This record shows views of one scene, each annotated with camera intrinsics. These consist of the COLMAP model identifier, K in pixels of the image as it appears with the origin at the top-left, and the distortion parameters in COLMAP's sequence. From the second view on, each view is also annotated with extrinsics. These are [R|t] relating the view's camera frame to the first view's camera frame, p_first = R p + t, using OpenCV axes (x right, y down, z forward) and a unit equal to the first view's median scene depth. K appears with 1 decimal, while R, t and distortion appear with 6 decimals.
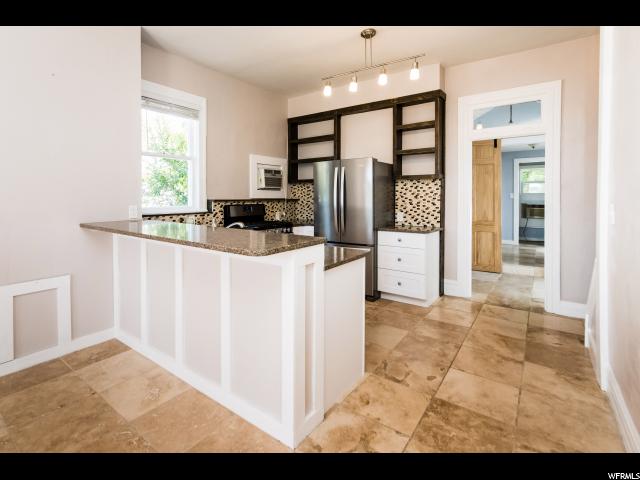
lens RADIAL K [[305.0, 0, 316.4], [0, 305.0, 197.8], [0, 0, 1]] dist [0.011106, -0.001807]
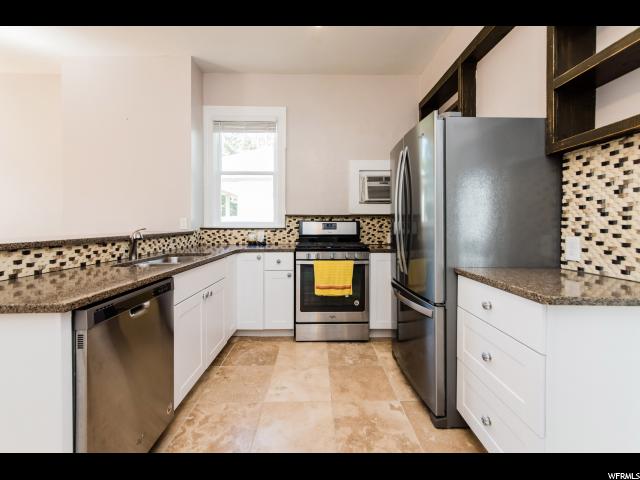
lens RADIAL K [[280.0, 0, 351.8], [0, 280.0, 224.4], [0, 0, 1]] dist [0.007603, 0.001007]
pose [[0.602907, -0.004601, -0.797798, 0.399481], [-0.004350, 0.999950, -0.009054, 0.037290], [0.797799, 0.008929, 0.602857, 0.587135]]
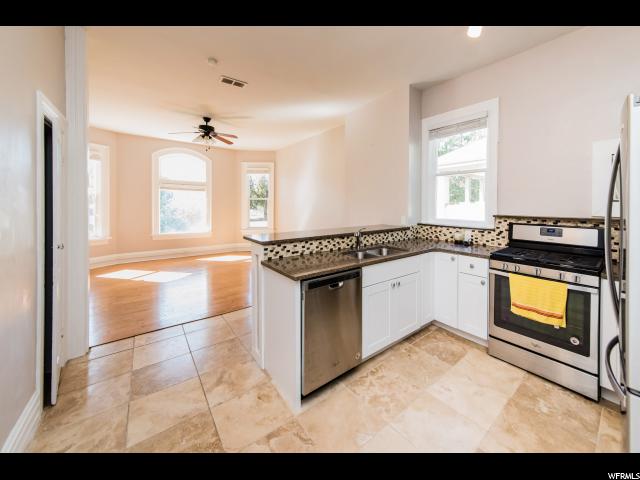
lens RADIAL K [[282.0, 0, 326.6], [0, 282.0, 205.0], [0, 0, 1]] dist [0.017123, 0.000365]
pose [[-0.334918, 0.006954, -0.942222, 0.499415], [-0.011241, 0.999872, 0.011375, -0.023251], [0.942180, 0.014401, -0.334797, 0.740020]]
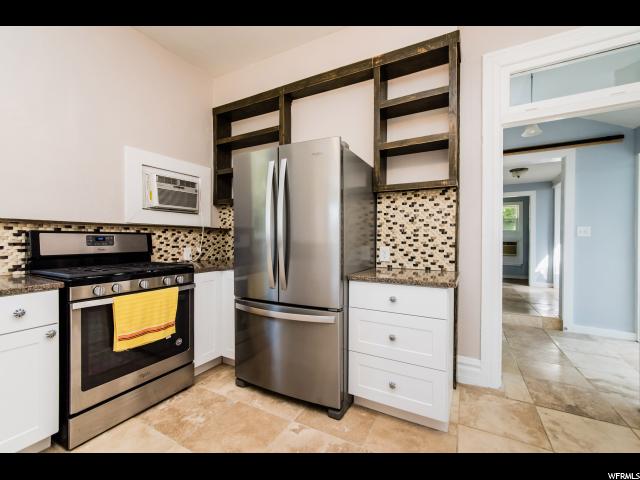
lens RADIAL K [[248.4, 0, 317.5], [0, 248.4, 241.4], [0, 0, 1]] dist [-0.001590, -0.000089]
pose [[0.996057, -0.001178, 0.088704, 0.100990], [0.000904, 0.999995, 0.003131, 0.036295], [-0.088708, -0.003039, 0.996053, 0.538041]]
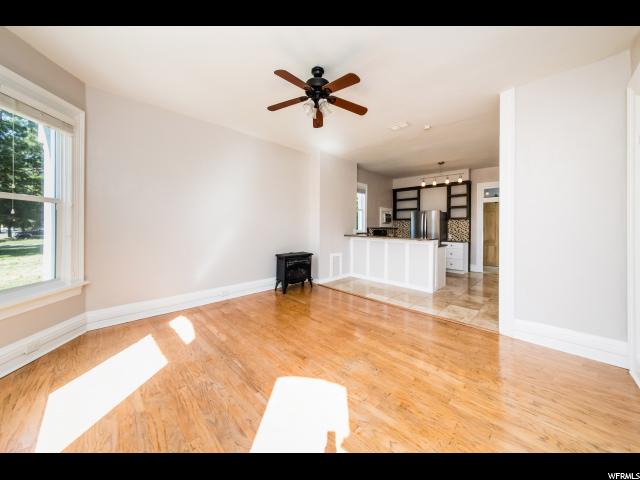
lens RADIAL K [[225.6, 0, 351.7], [0, 225.6, 227.7], [0, 0, 1]] dist [0.002975, 0.000373]
pose [[0.998056, 0.009938, -0.061525, -0.337860], [-0.010347, 0.999926, -0.006329, 0.019337], [0.061457, 0.006953, 0.998085, -0.680834]]
